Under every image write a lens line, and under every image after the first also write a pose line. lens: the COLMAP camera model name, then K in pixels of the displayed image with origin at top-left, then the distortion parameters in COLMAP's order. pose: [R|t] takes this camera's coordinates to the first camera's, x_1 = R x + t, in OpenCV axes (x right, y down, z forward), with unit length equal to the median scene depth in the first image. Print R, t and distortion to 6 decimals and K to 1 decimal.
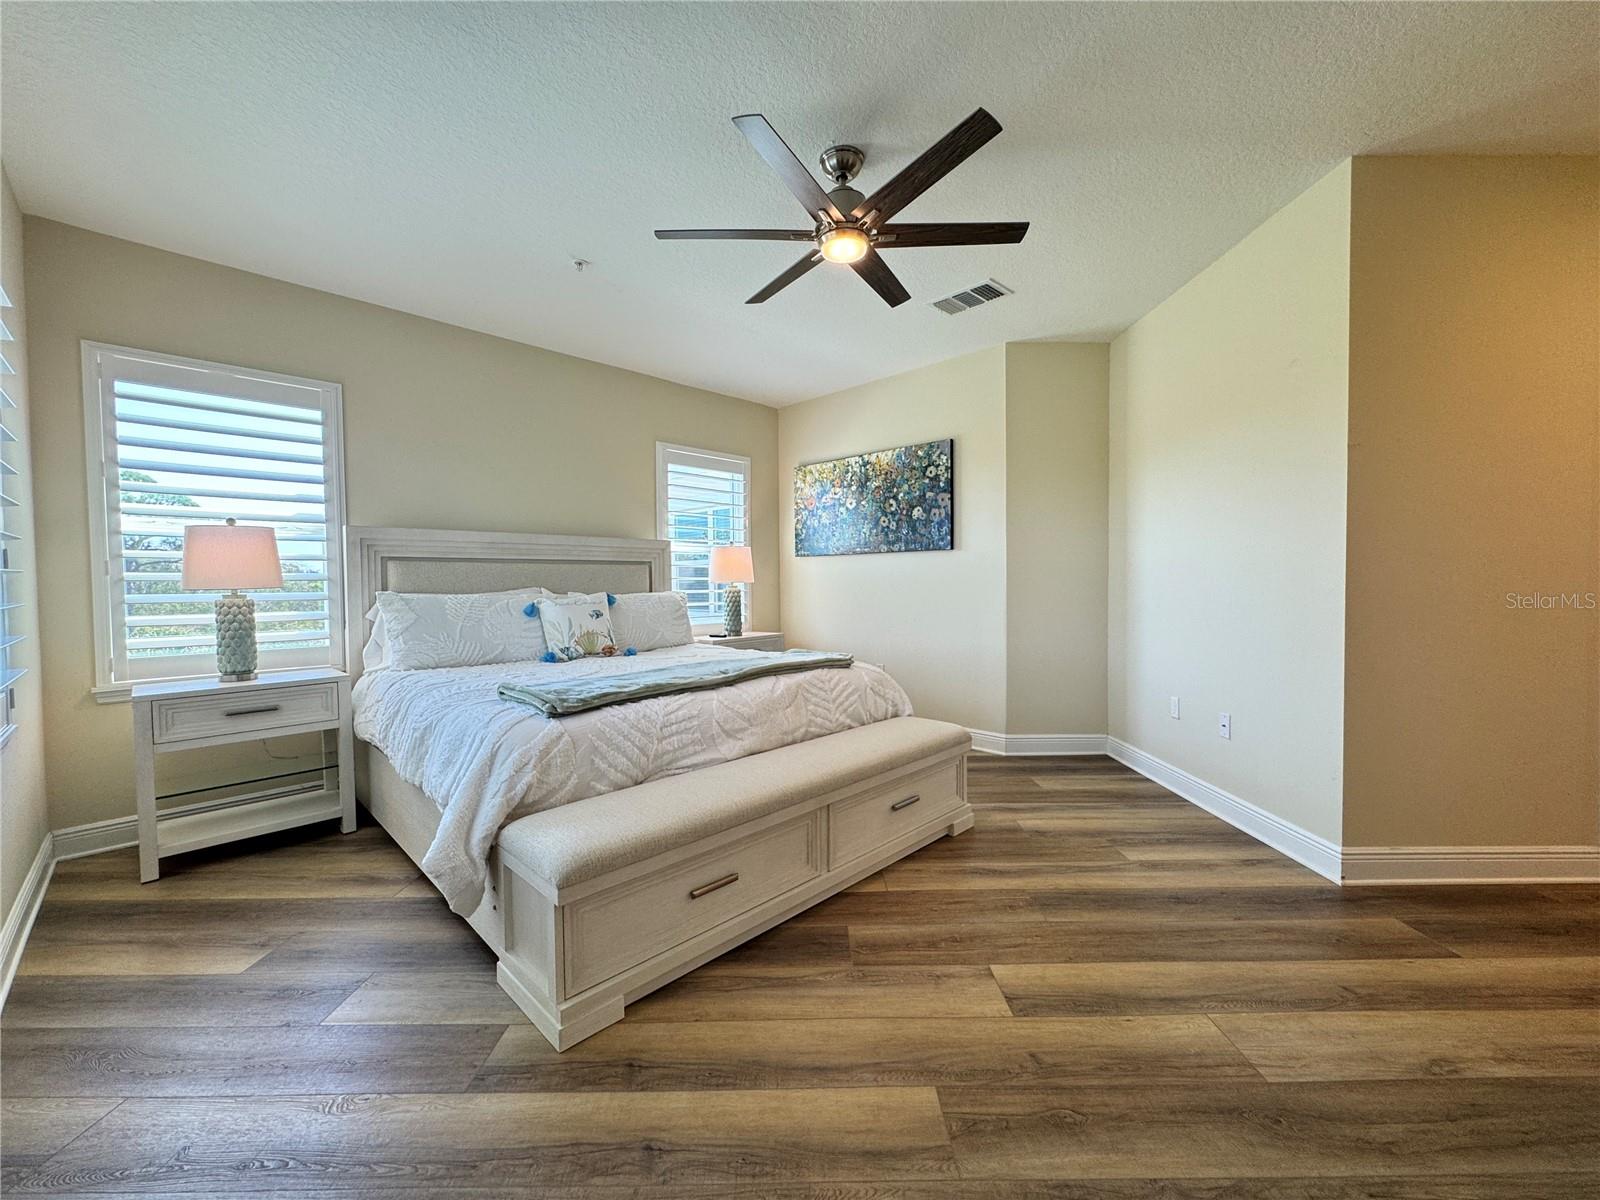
lens RADIAL K [[639.0, 0, 799.4], [0, 639.0, 600.2], [0, 0, 1]] dist [-0.003249, 0.000554]
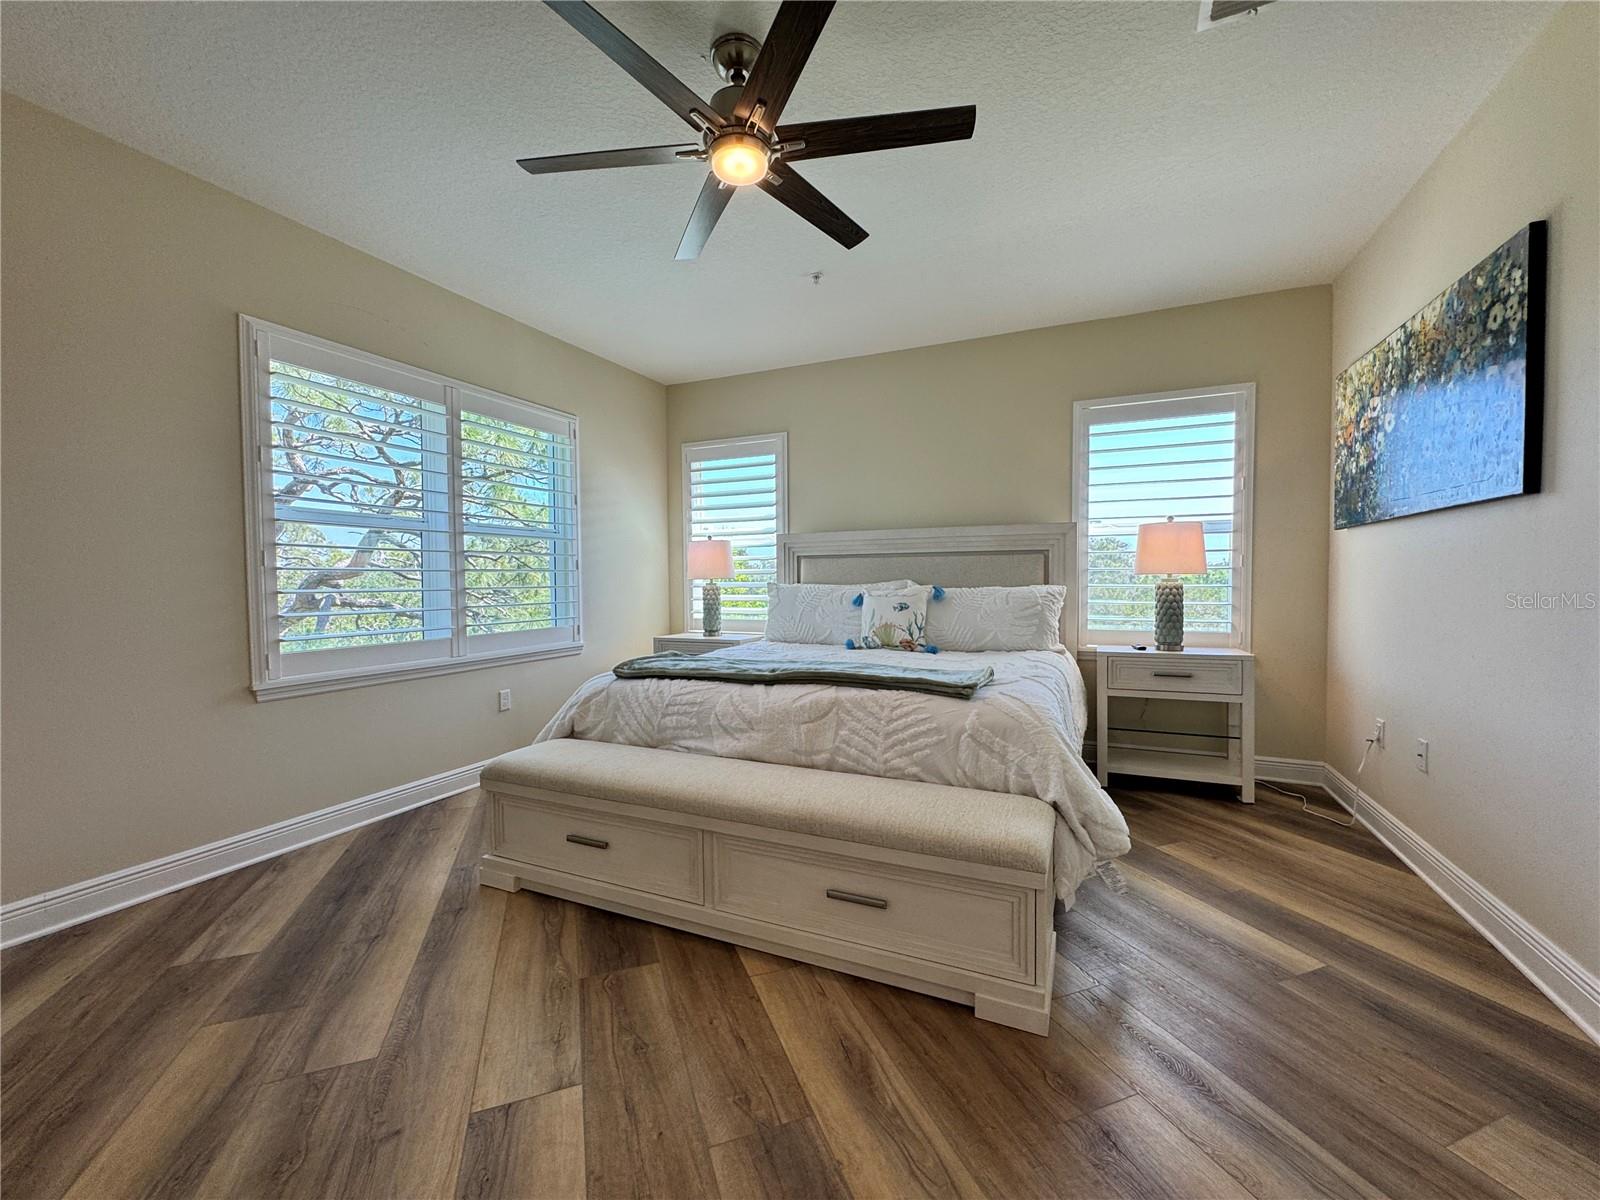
lens RADIAL K [[639.0, 0, 799.4], [0, 639.0, 600.2], [0, 0, 1]] dist [-0.003249, 0.000554]
pose [[0.346306, 0.036414, -0.937415, 0.456795], [-0.023861, 0.999265, 0.030002, -0.011903], [0.937818, 0.011978, 0.346920, 0.414900]]
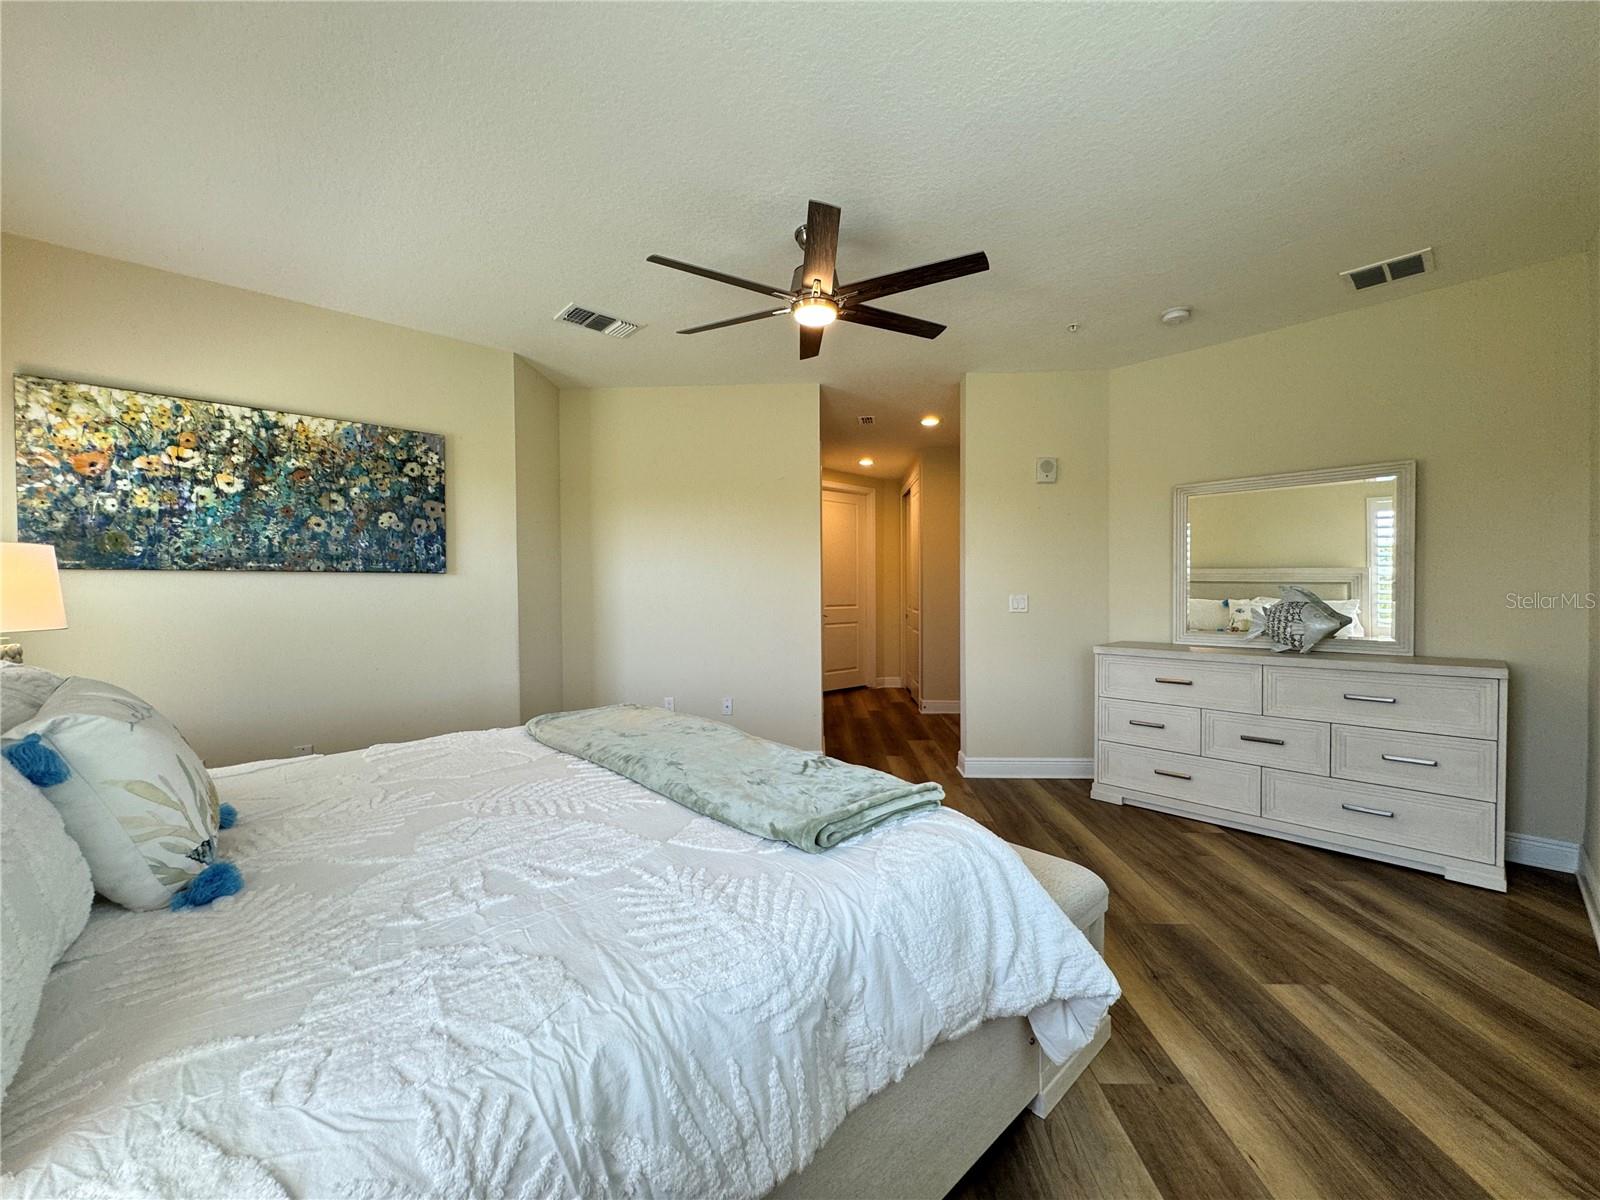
lens RADIAL K [[639.0, 0, 799.4], [0, 639.0, 600.2], [0, 0, 1]] dist [-0.003249, 0.000554]
pose [[0.040201, -0.006419, 0.999171, -0.537501], [0.036647, 0.999316, 0.004946, -0.033063], [-0.998519, 0.036417, 0.040408, 0.519911]]
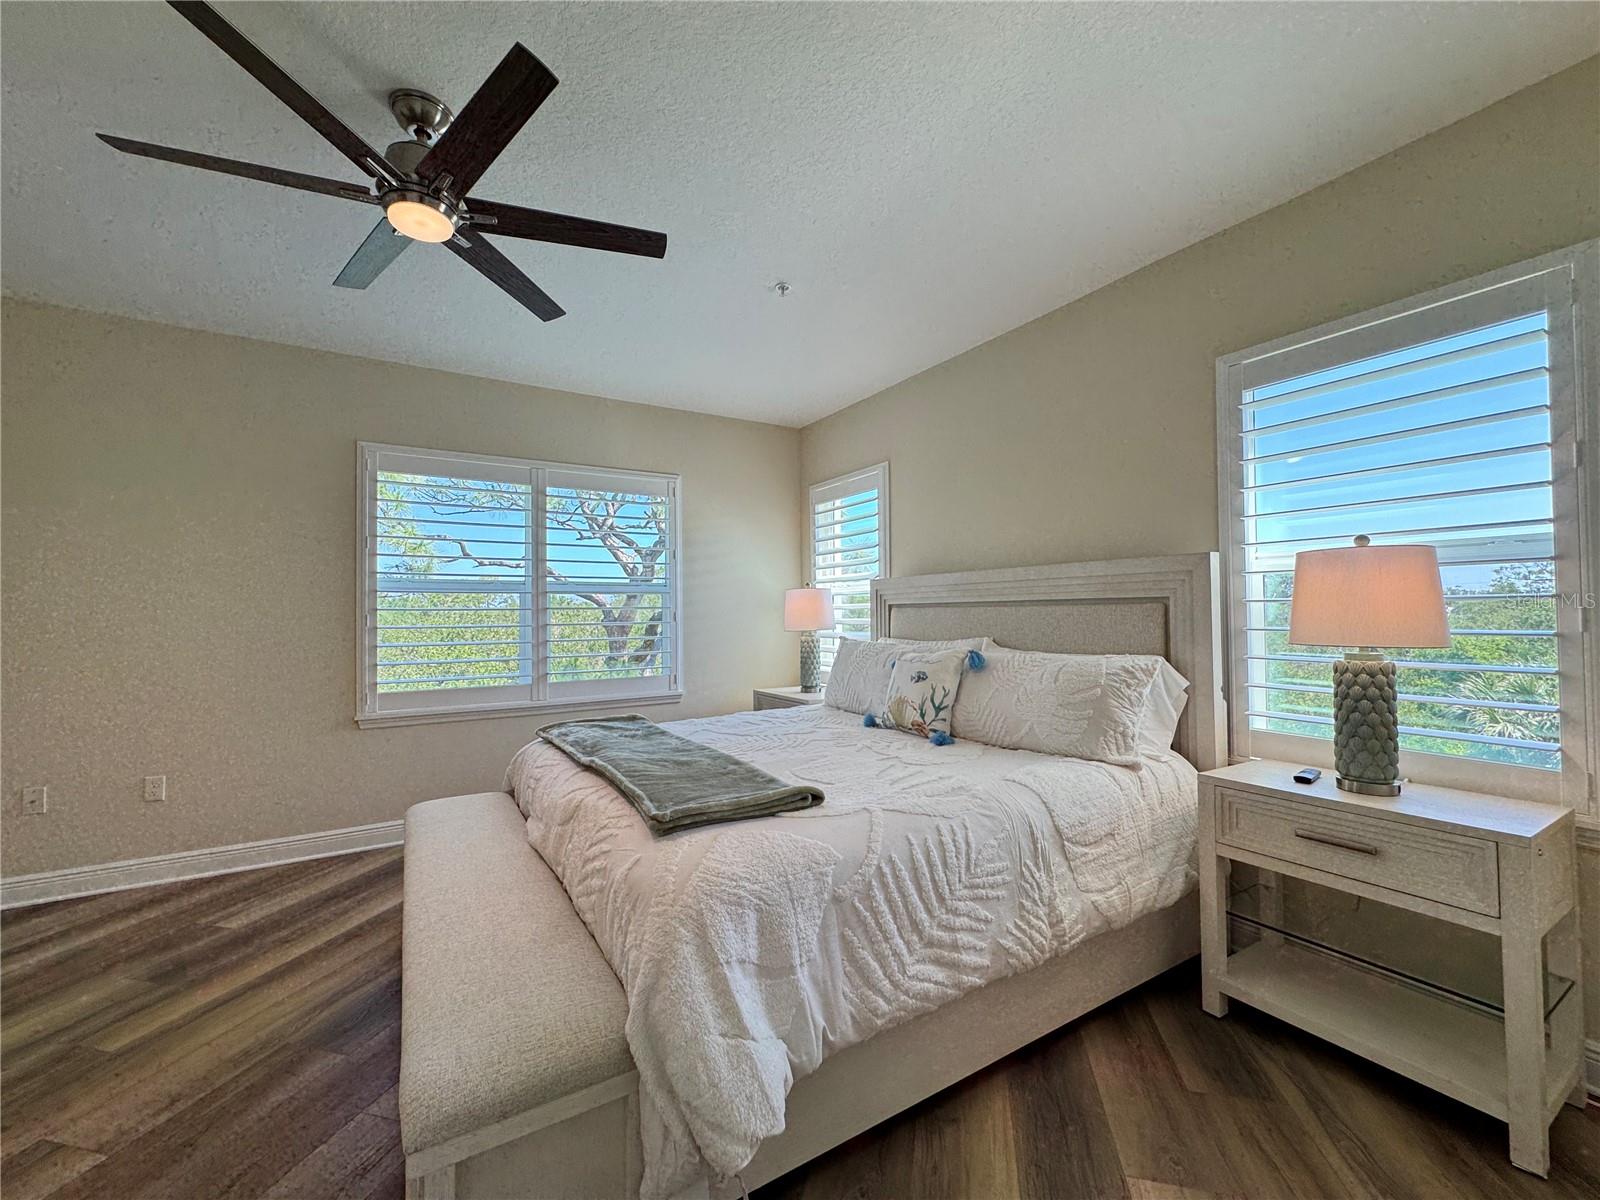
lens RADIAL K [[639.0, 0, 799.4], [0, 639.0, 600.2], [0, 0, 1]] dist [-0.003249, 0.000554]
pose [[-0.235817, -0.010631, -0.971739, 0.366622], [-0.017878, 0.999818, -0.006599, -0.050163], [0.971633, 0.015817, -0.235964, 0.850667]]
